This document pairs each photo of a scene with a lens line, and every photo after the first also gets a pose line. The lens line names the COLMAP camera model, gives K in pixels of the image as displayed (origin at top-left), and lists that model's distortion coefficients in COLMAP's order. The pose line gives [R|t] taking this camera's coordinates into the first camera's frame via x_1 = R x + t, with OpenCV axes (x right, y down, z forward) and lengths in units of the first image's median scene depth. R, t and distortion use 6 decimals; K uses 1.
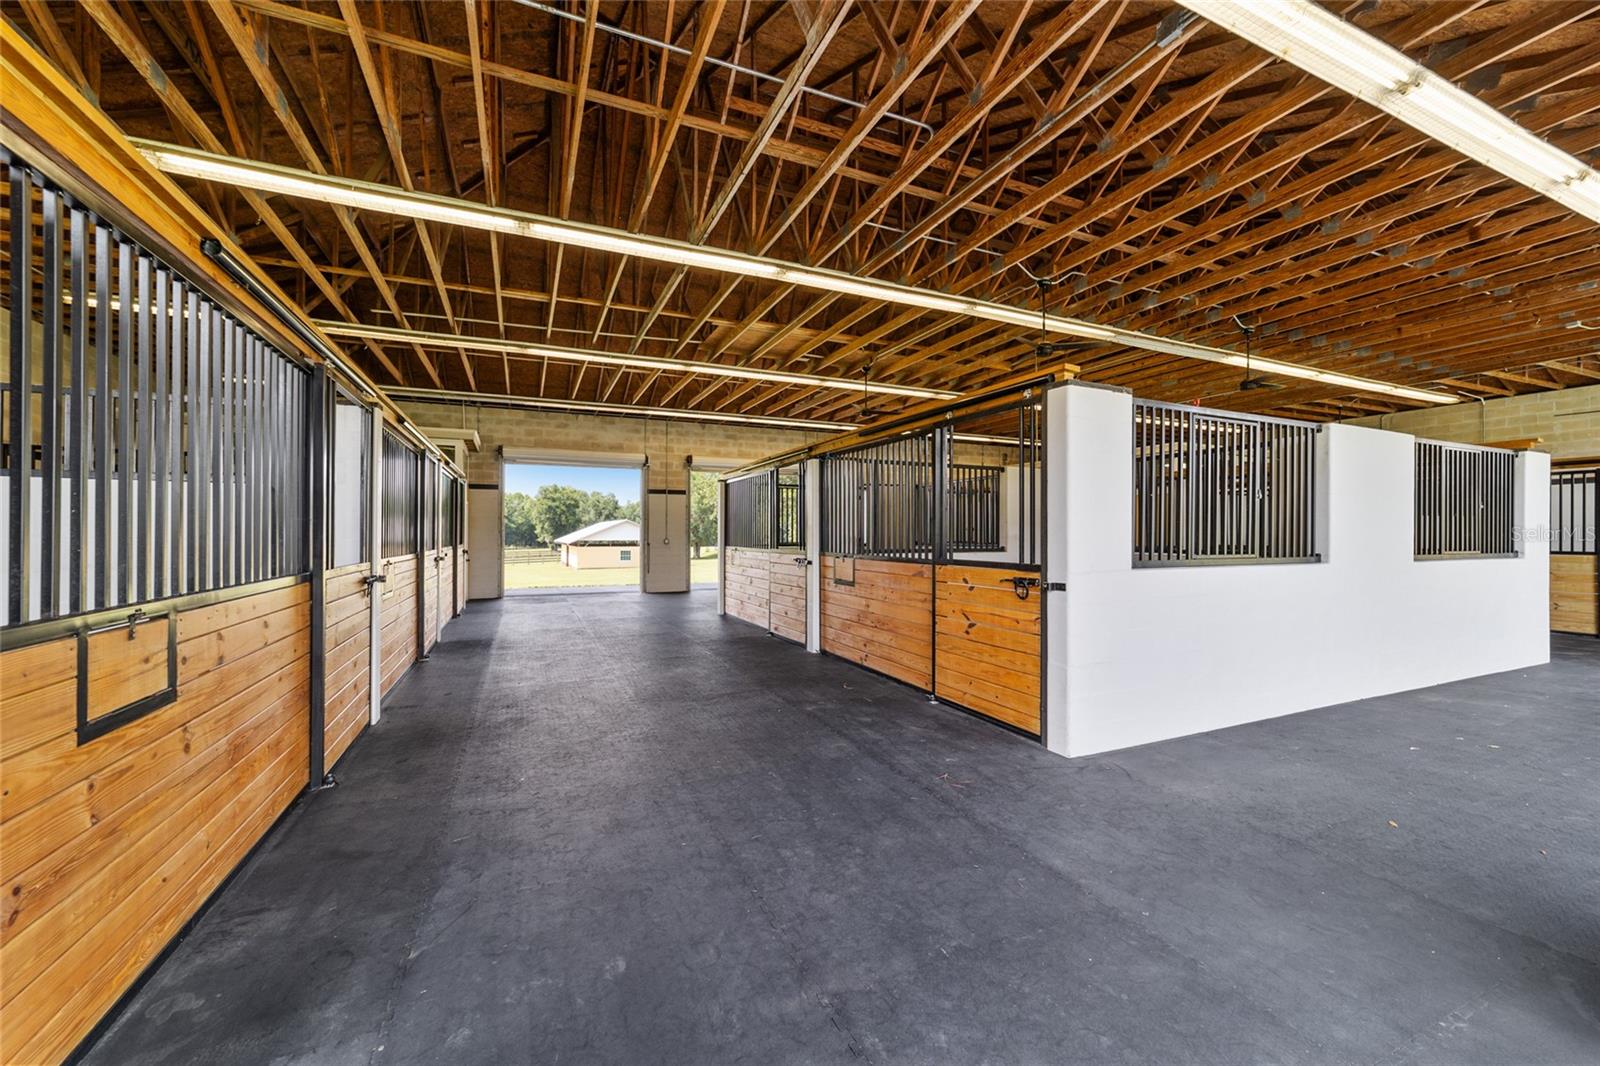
lens RADIAL K [[611.3, 0, 783.7], [0, 611.3, 534.3], [0, 0, 1]] dist [0.002165, 0.000117]
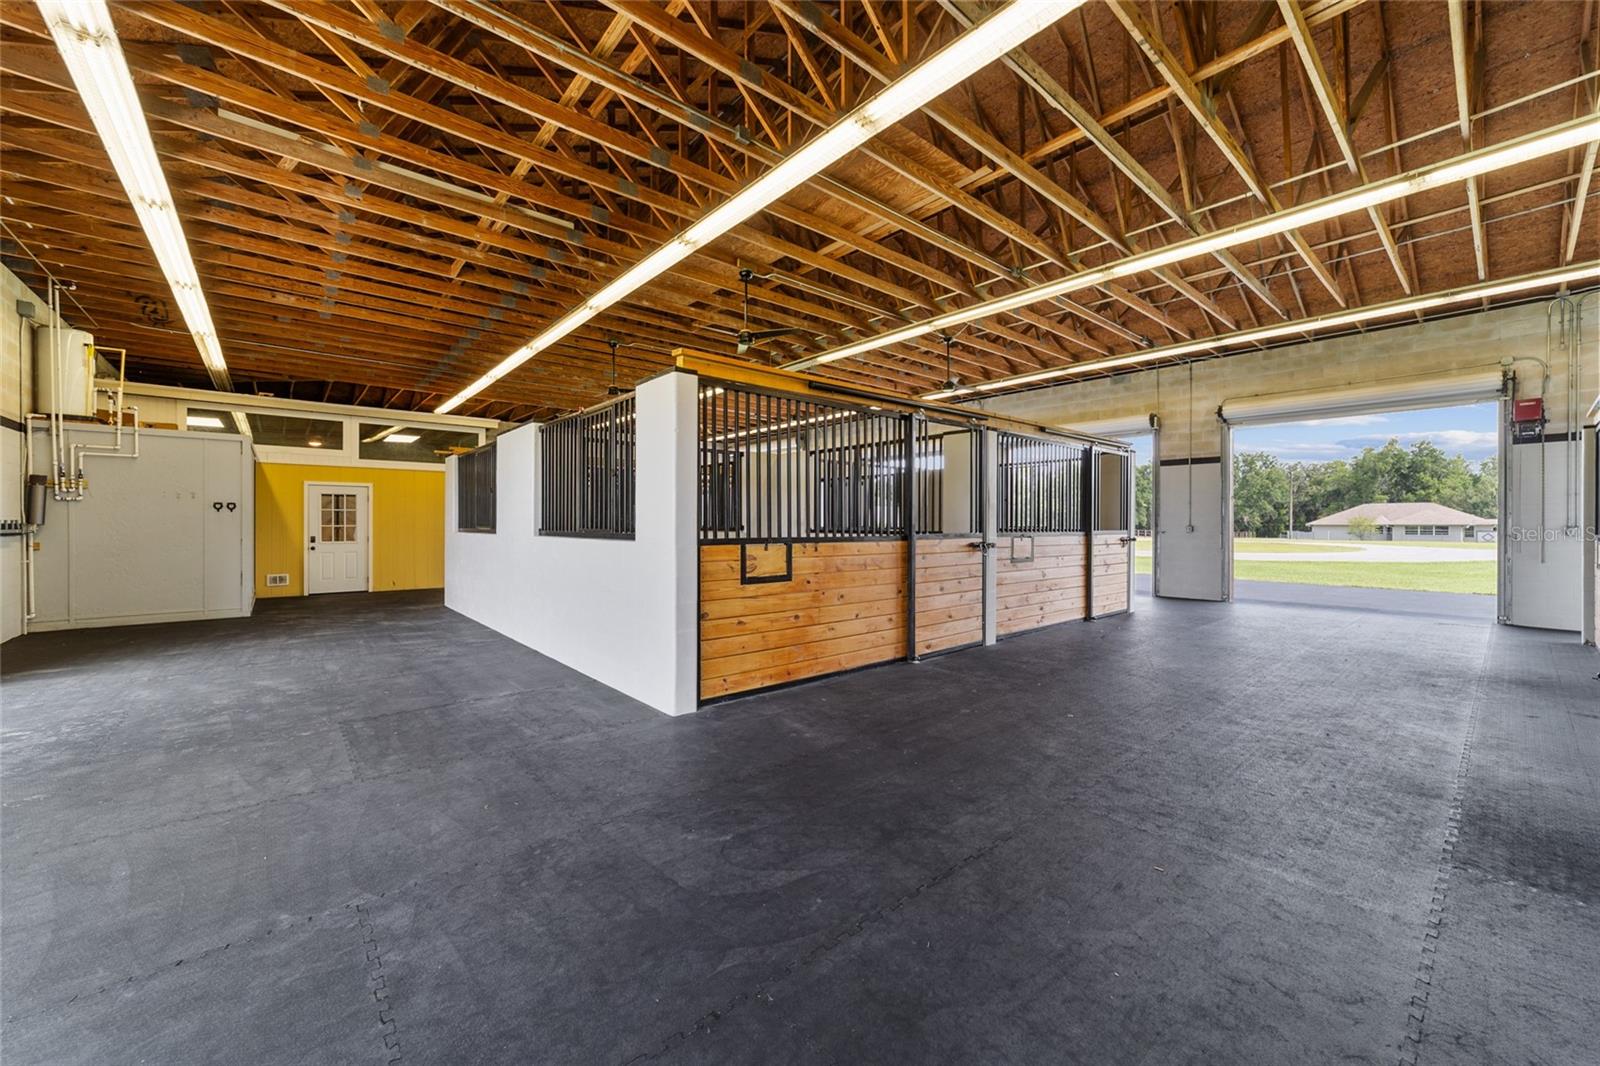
lens RADIAL K [[611.3, 0, 792.7], [0, 611.3, 525.3], [0, 0, 1]] dist [0.002165, 0.000117]
pose [[-0.294662, 0.000920, 0.955601, -0.593542], [0.000354, 1.000000, -0.000854, 0.019224], [-0.955602, 0.000086, -0.294662, 1.244409]]
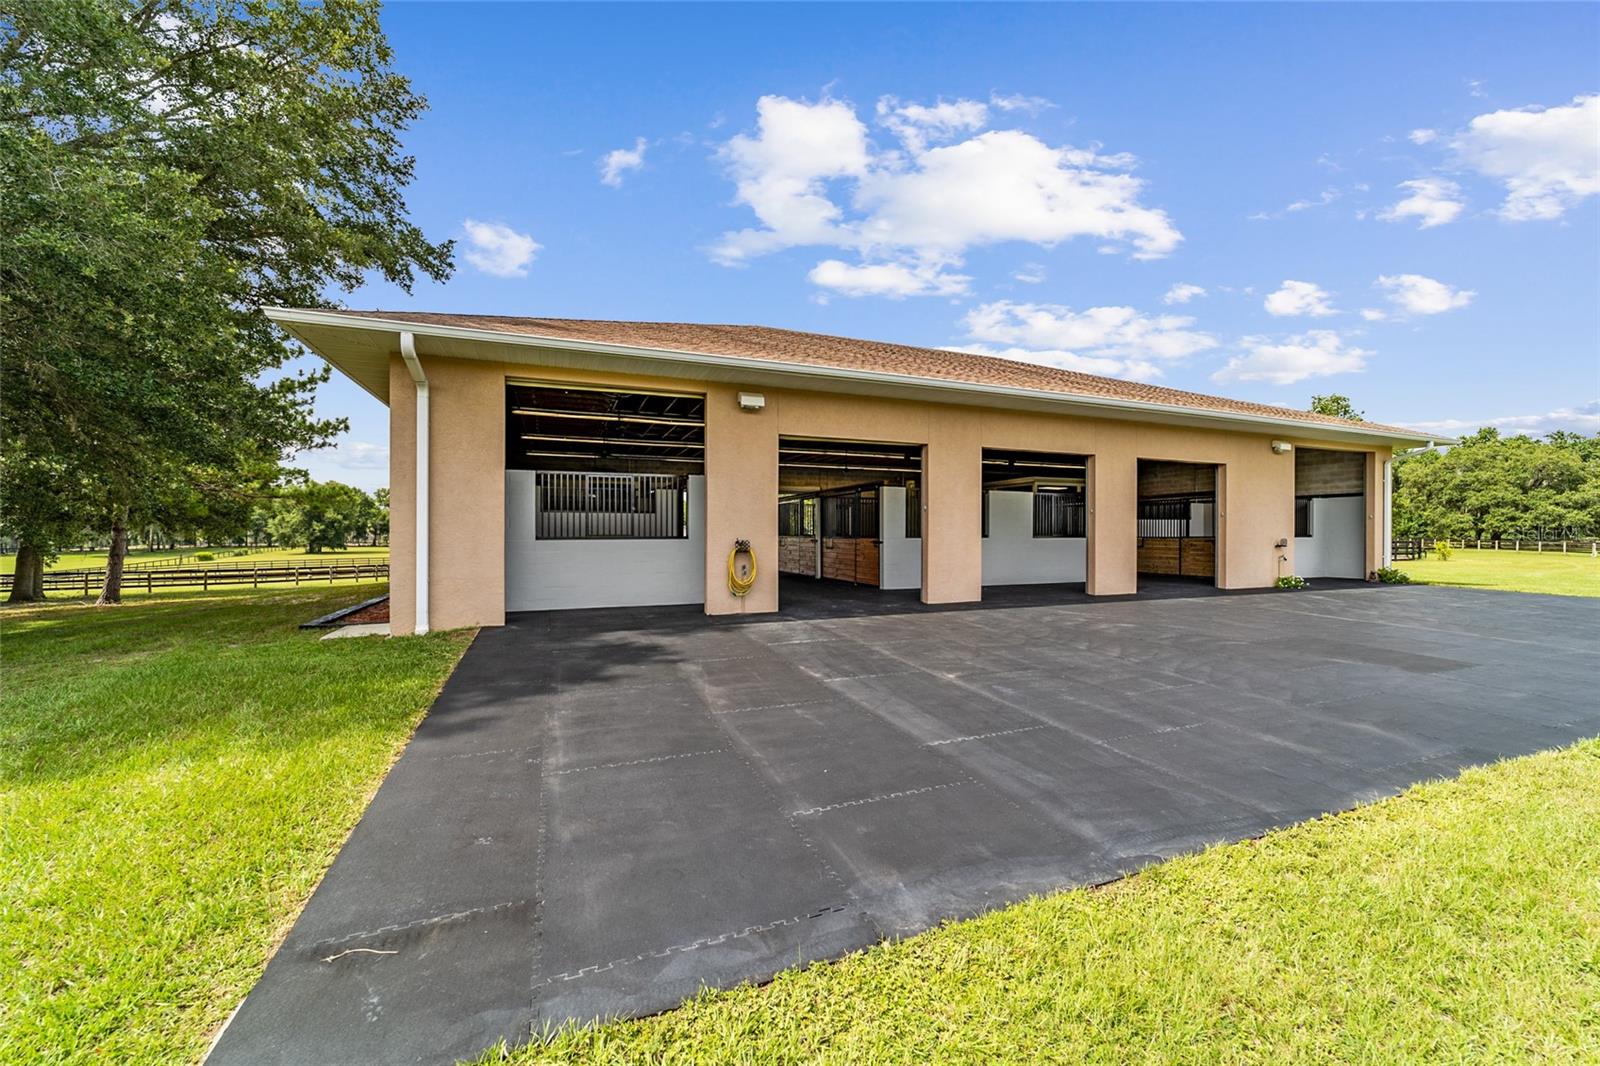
lens RADIAL K [[611.3, 0, 801.4], [0, 611.3, 533.6], [0, 0, 1]] dist [0.002165, 0.000117]
pose [[0.999837, 0.003538, -0.017713, 0.026627], [-0.003517, 0.999993, 0.001202, 0.018103], [0.017717, -0.001140, 0.999842, -1.451477]]
